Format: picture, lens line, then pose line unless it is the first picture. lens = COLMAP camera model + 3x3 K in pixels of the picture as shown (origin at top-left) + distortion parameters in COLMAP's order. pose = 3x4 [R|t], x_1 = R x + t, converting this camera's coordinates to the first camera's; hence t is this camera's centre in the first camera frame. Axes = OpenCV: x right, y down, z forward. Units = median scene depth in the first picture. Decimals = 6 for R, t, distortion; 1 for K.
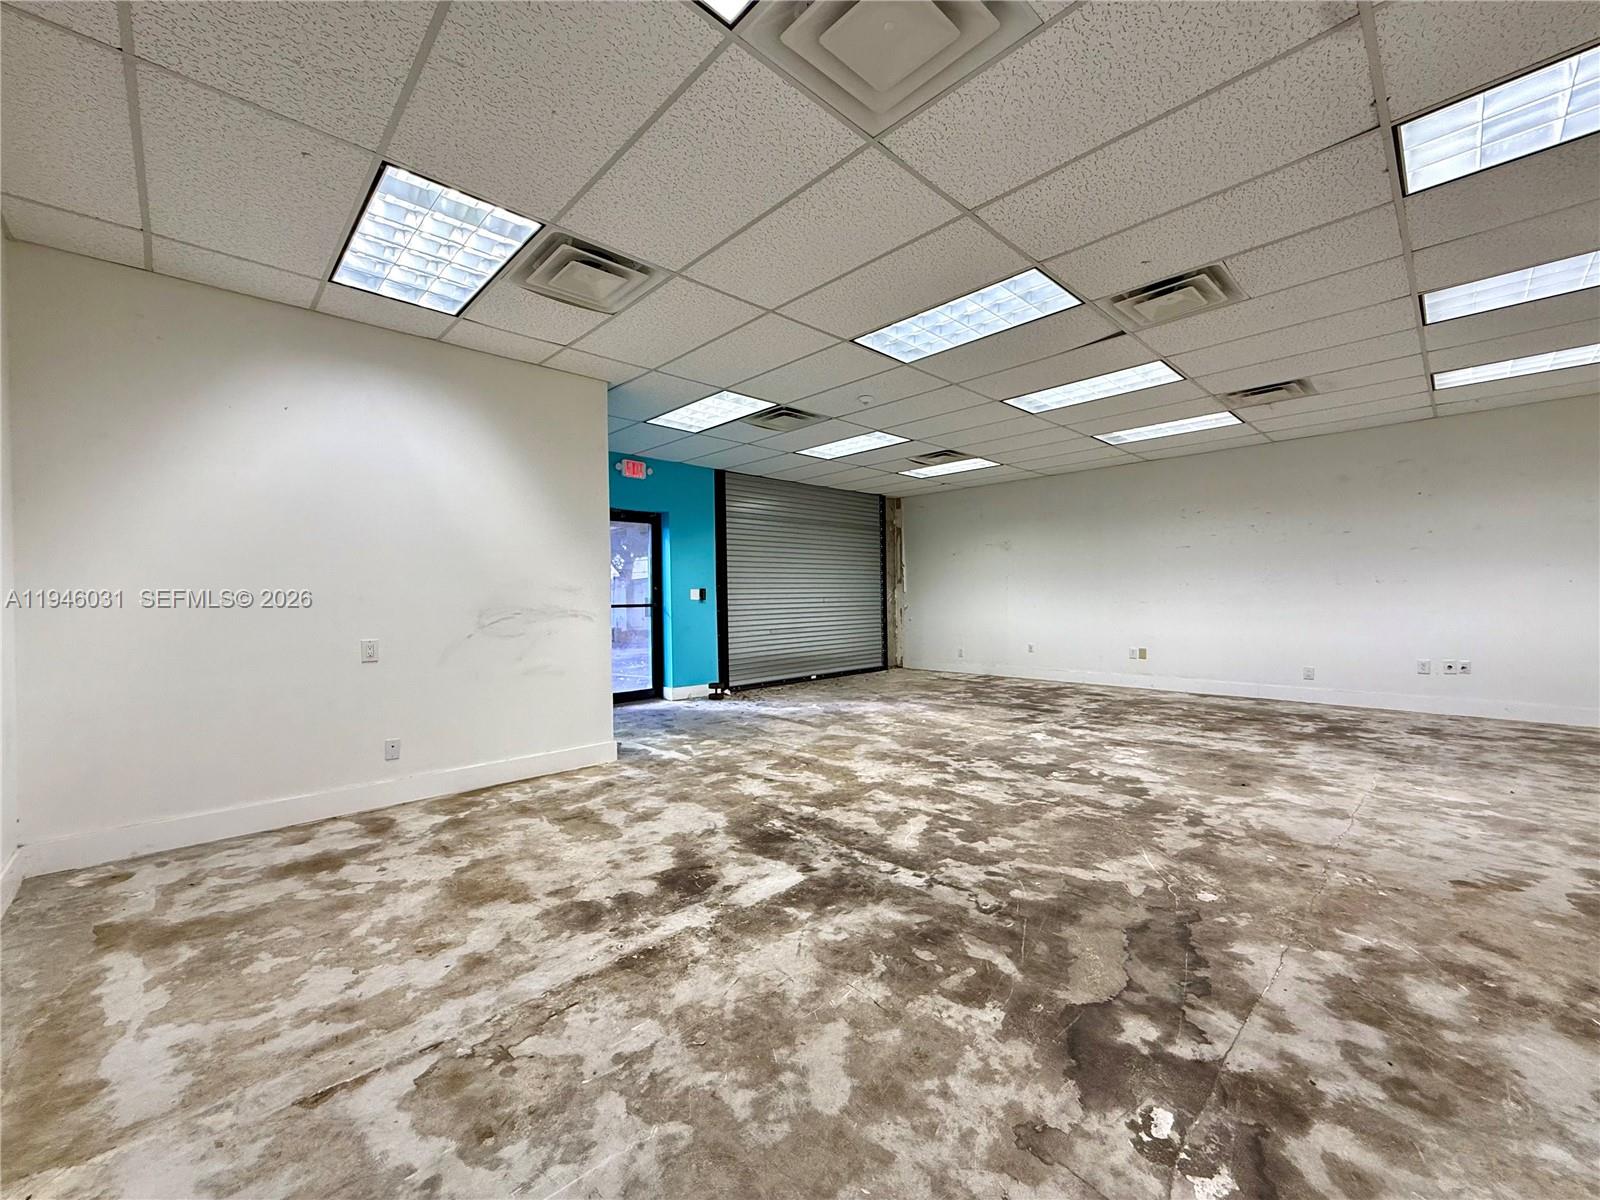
lens RADIAL K [[637.4, 0, 794.9], [0, 637.4, 600.7], [0, 0, 1]] dist [-0.000317, -0.000013]
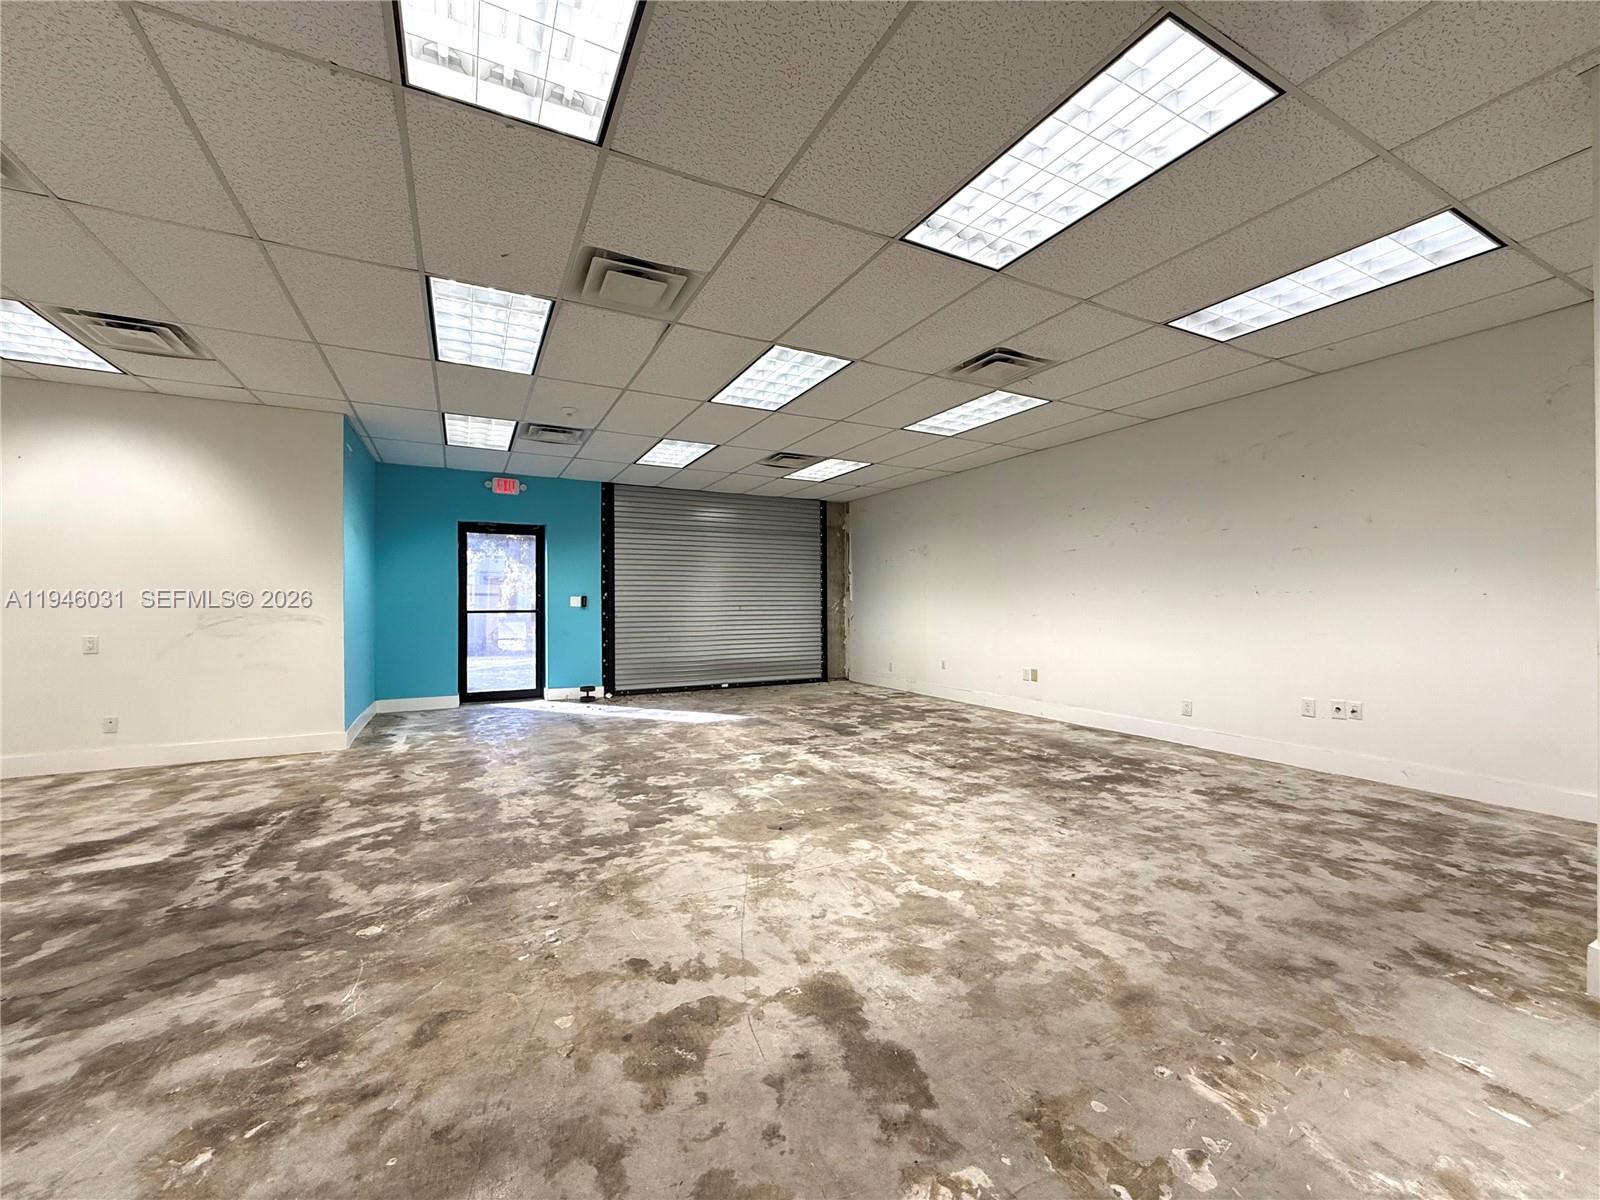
lens RADIAL K [[637.4, 0, 794.6], [0, 637.4, 602.2], [0, 0, 1]] dist [-0.000317, -0.000013]
pose [[0.959729, 0.008949, -0.280784, 1.062310], [-0.011095, 0.999920, -0.006054, -0.014281], [0.280707, 0.008926, 0.959752, 0.190571]]
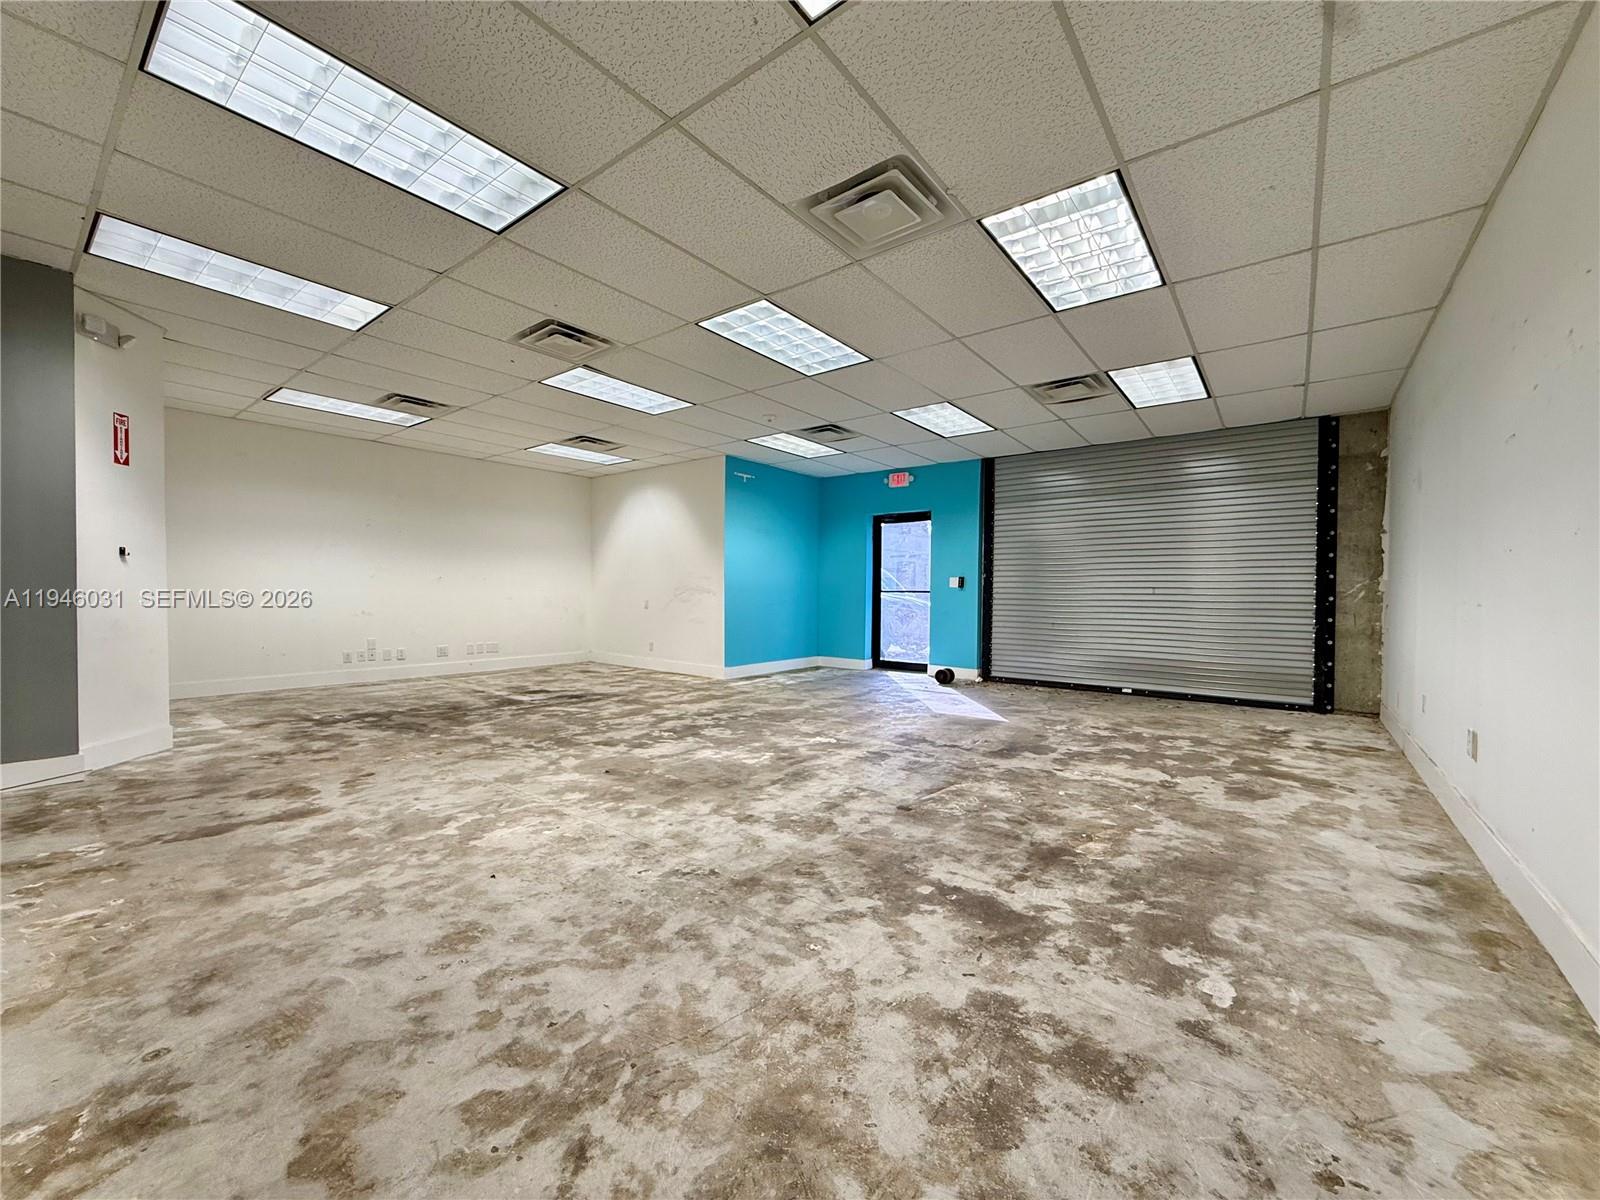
lens RADIAL K [[637.4, 0, 793.8], [0, 637.4, 601.3], [0, 0, 1]] dist [-0.000317, -0.000013]
pose [[0.143192, 0.029337, -0.989260, 1.885587], [-0.017738, 0.999476, 0.027073, -0.004906], [0.989536, 0.013671, 0.143638, 1.259046]]
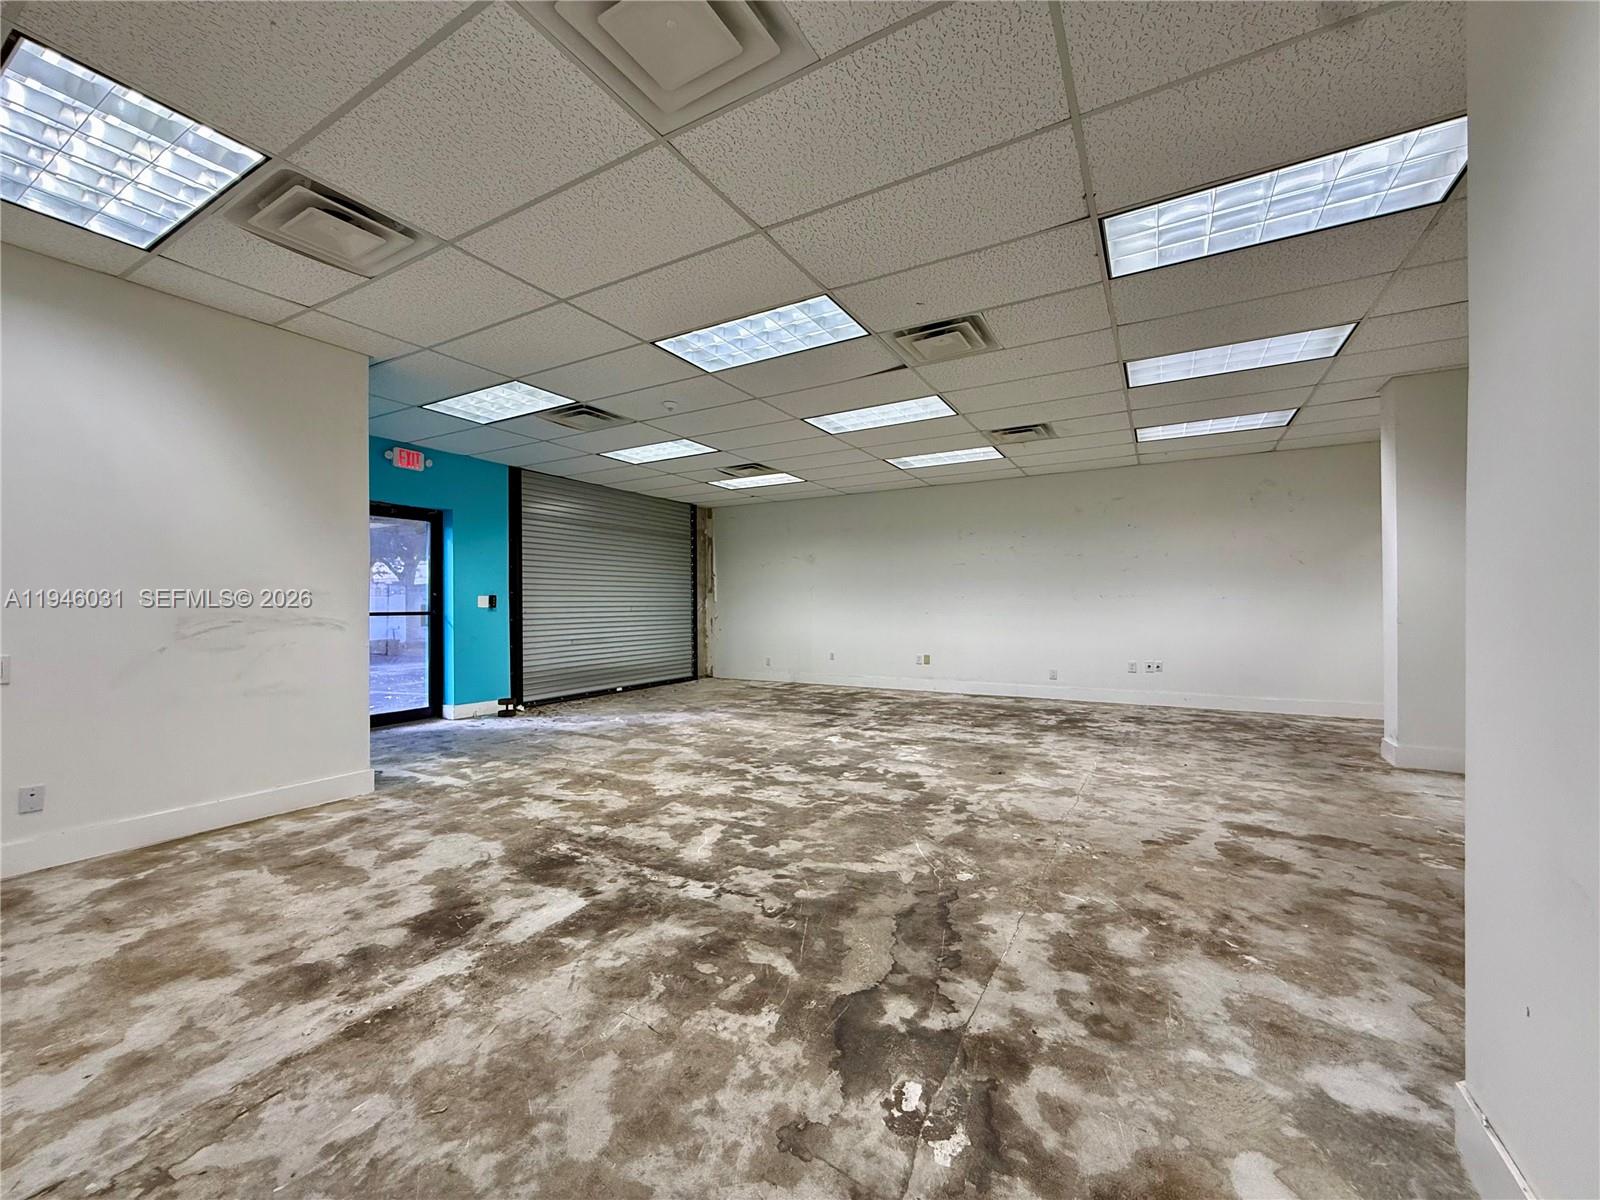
lens RADIAL K [[637.4, 0, 794.6], [0, 637.4, 600.9], [0, 0, 1]] dist [-0.000317, -0.000013]
pose [[0.959826, 0.010574, 0.280397, 0.031998], [-0.006093, 0.999840, -0.016847, 0.003193], [-0.280530, 0.014462, 0.959736, 0.006526]]
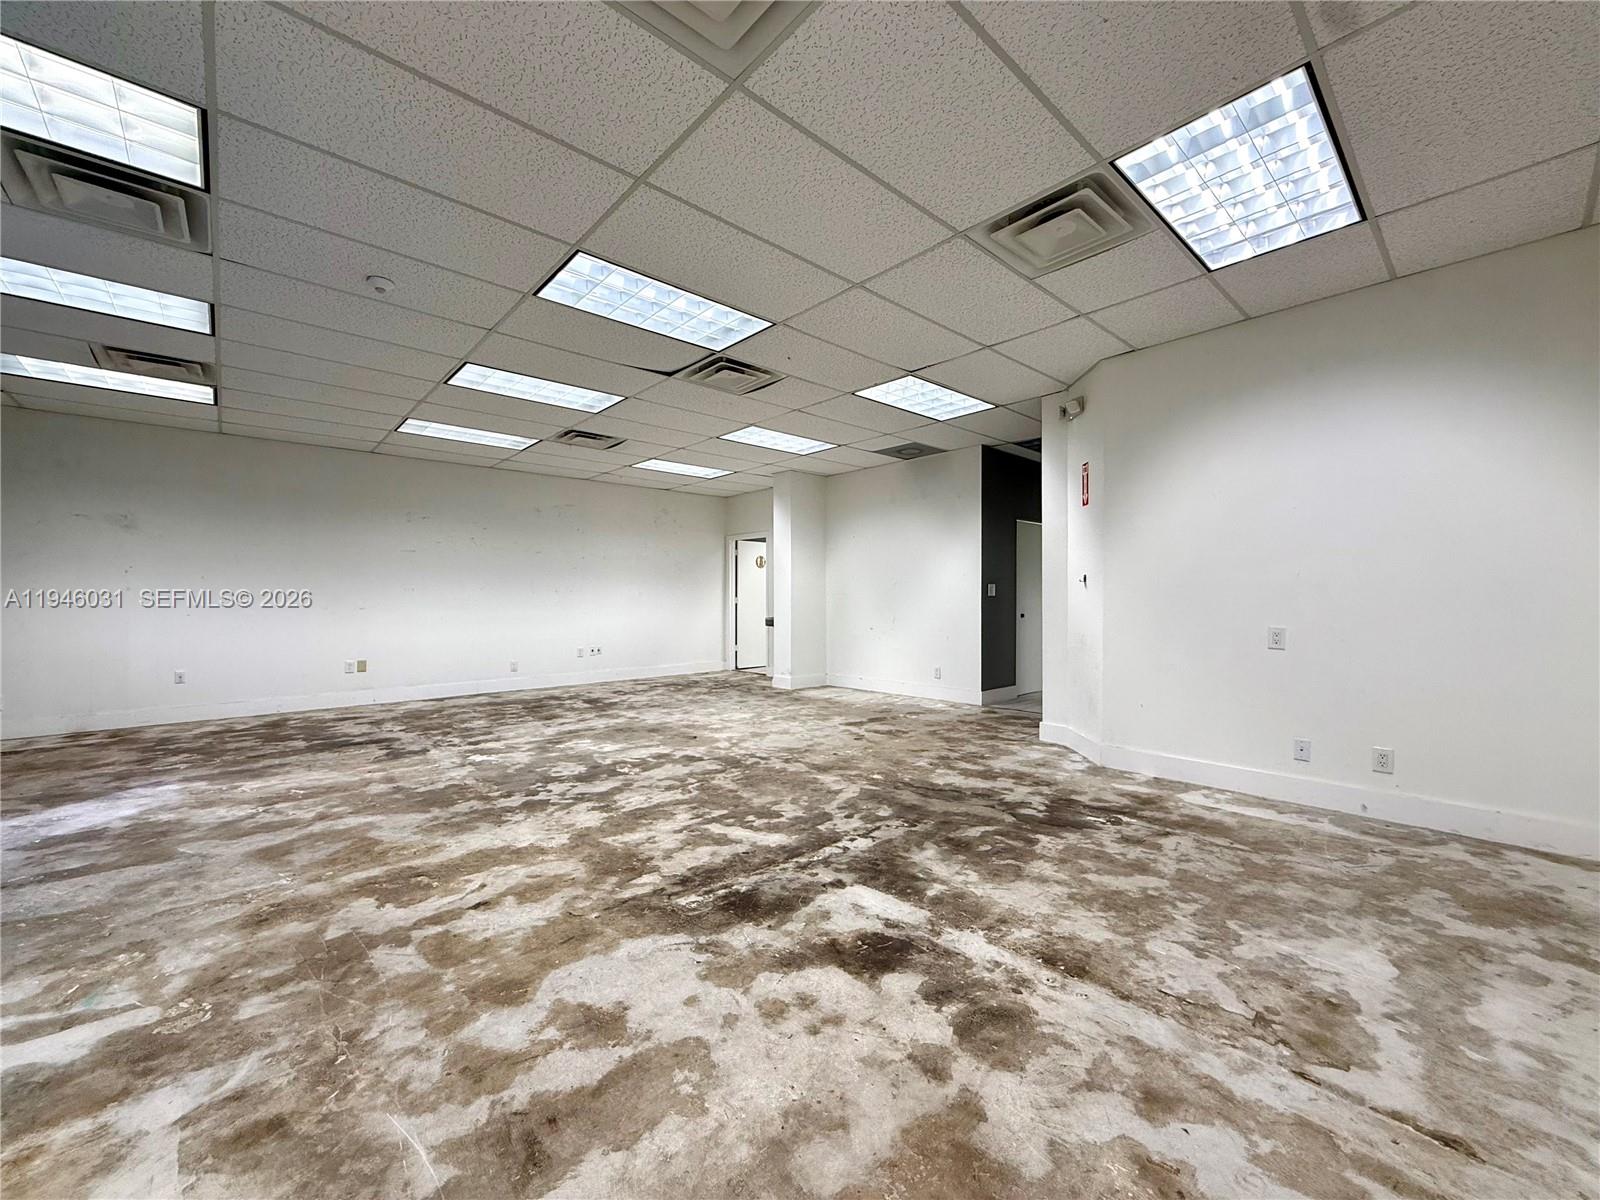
lens RADIAL K [[637.4, 0, 794.0], [0, 637.4, 601.1], [0, 0, 1]] dist [-0.000317, -0.000013]
pose [[0.031884, 0.009570, 0.999446, -0.728256], [0.008723, 0.999913, -0.009853, 0.013652], [-0.999454, 0.009032, 0.031798, 0.819575]]
